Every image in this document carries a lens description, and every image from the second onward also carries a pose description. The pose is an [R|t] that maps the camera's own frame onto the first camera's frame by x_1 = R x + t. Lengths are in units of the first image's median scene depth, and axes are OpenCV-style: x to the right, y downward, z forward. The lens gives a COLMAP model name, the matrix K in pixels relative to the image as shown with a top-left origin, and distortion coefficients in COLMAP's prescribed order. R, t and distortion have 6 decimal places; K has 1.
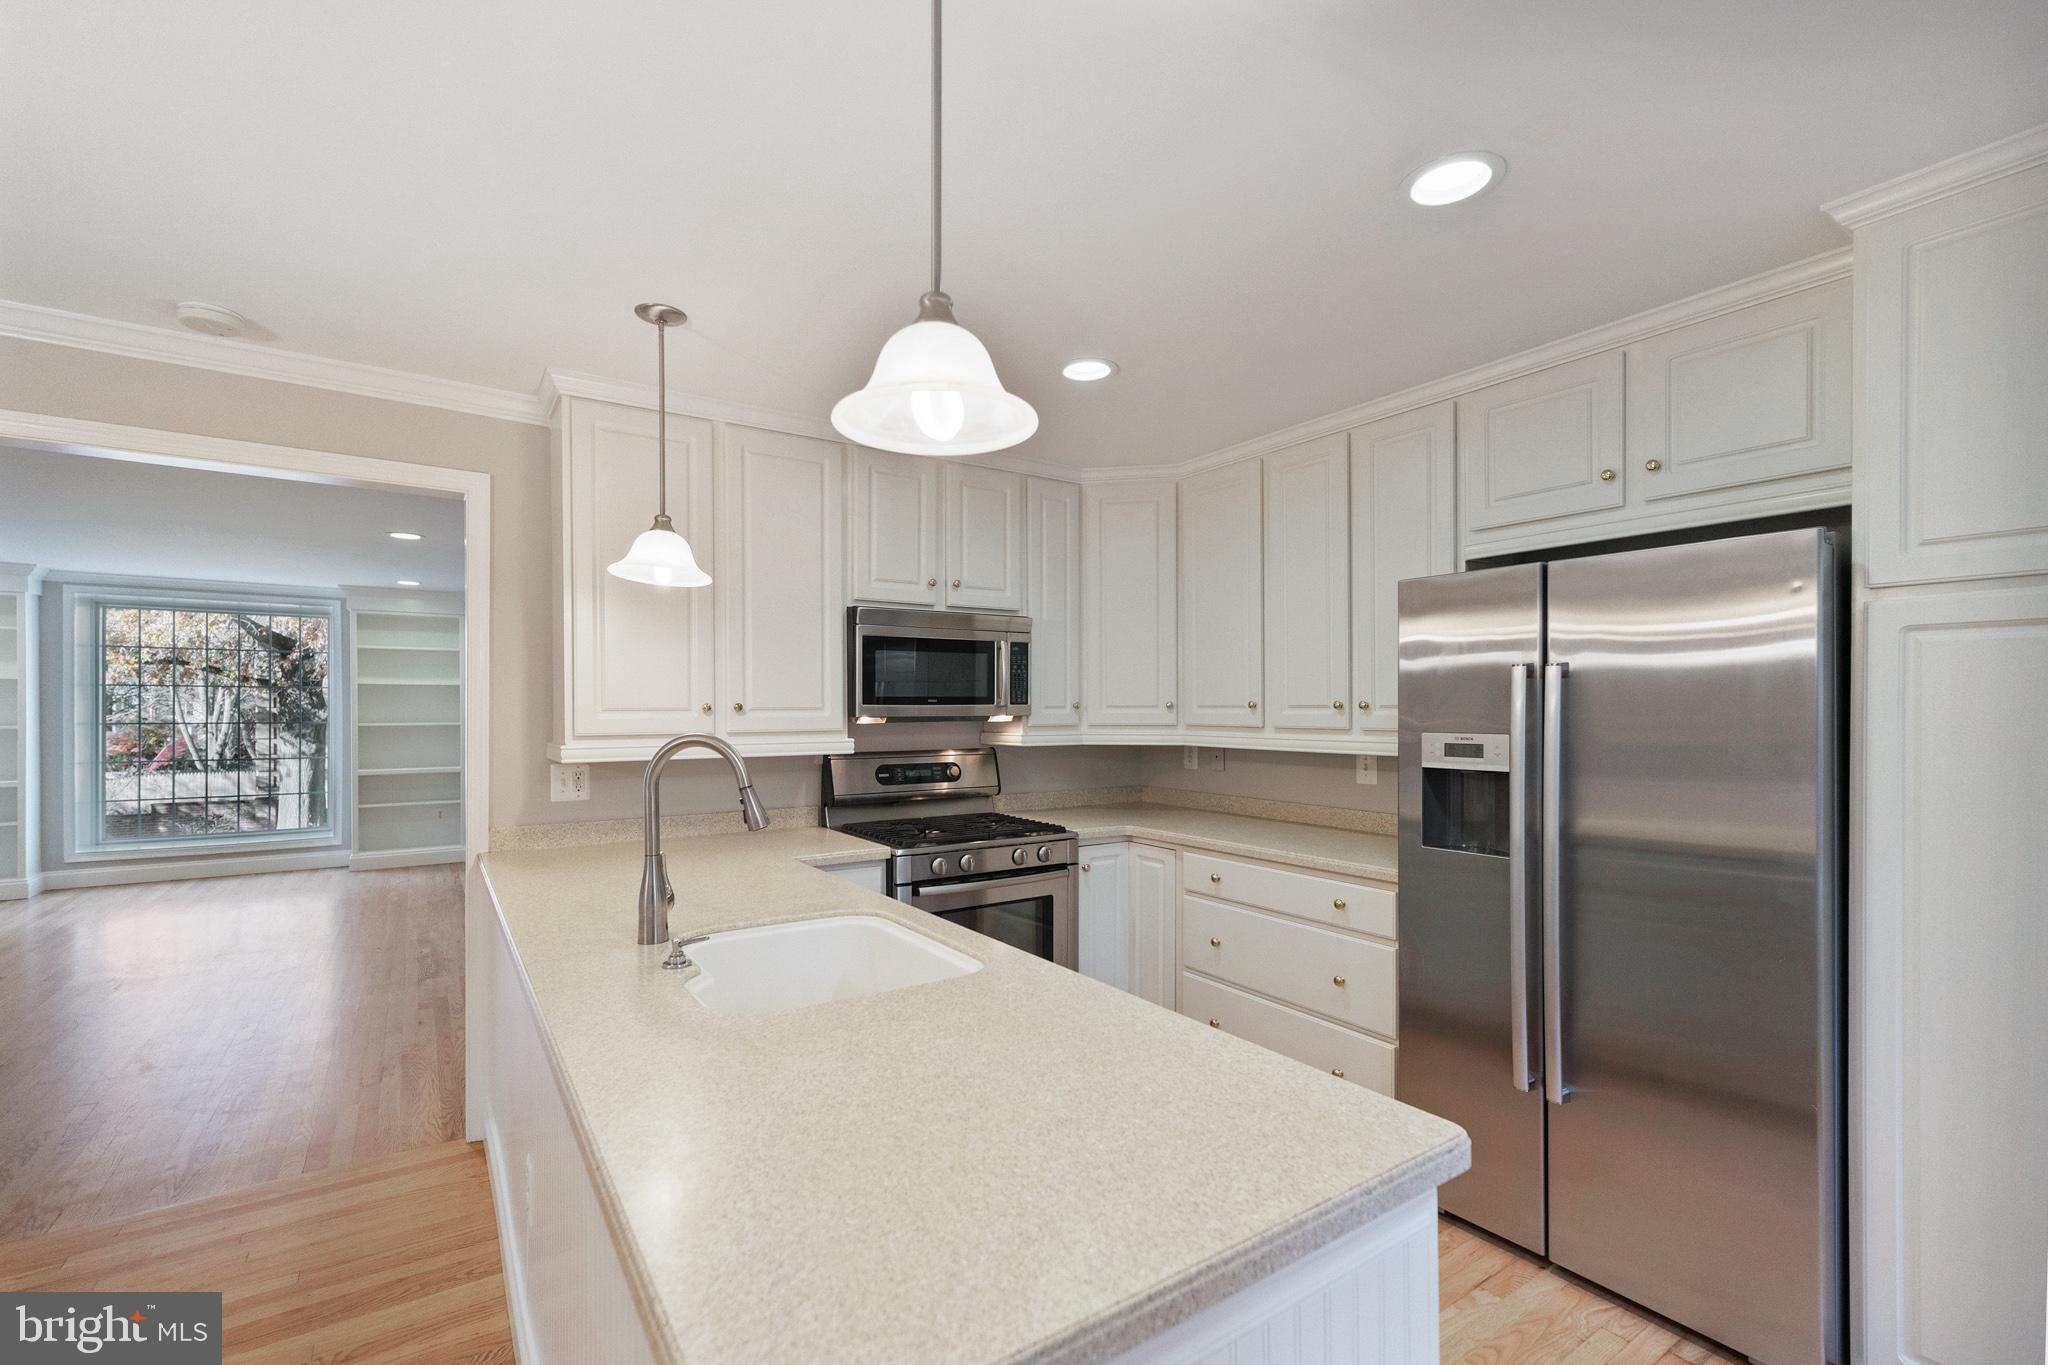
lens RADIAL K [[907.9, 0, 1031.8], [0, 907.9, 710.3], [0, 0, 1]] dist [0.003508, 0.001014]
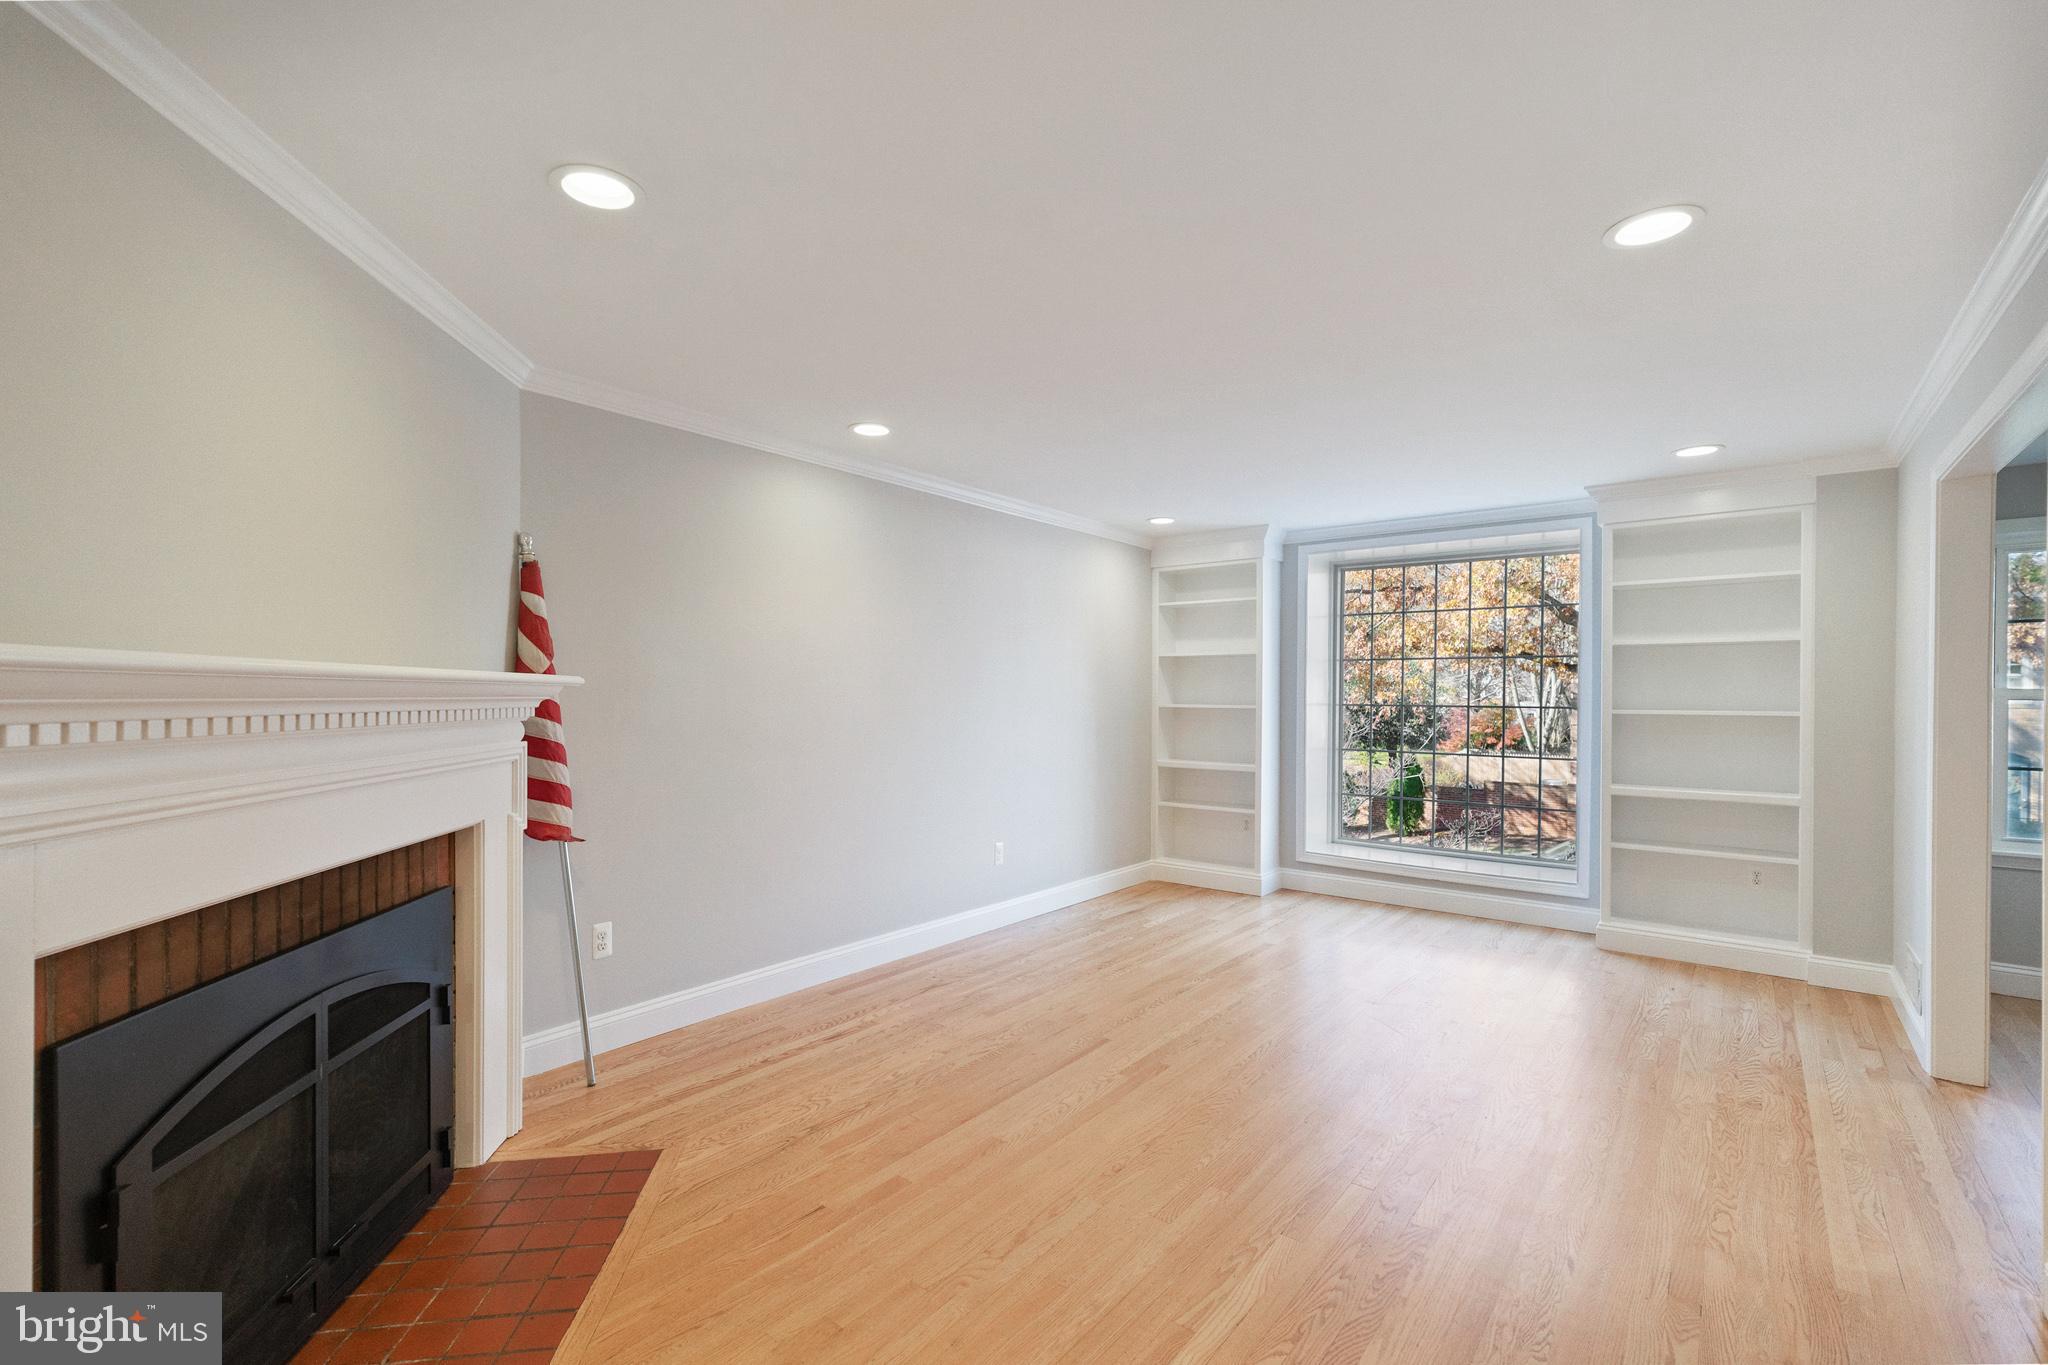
lens RADIAL K [[907.9, 0, 1015.0], [0, 907.9, 699.1], [0, 0, 1]] dist [0.003508, 0.001014]
pose [[0.296347, 0.006703, -0.955057, -0.289442], [-0.006925, 0.999964, 0.004870, 0.007664], [0.955055, 0.005171, 0.296383, 0.459269]]
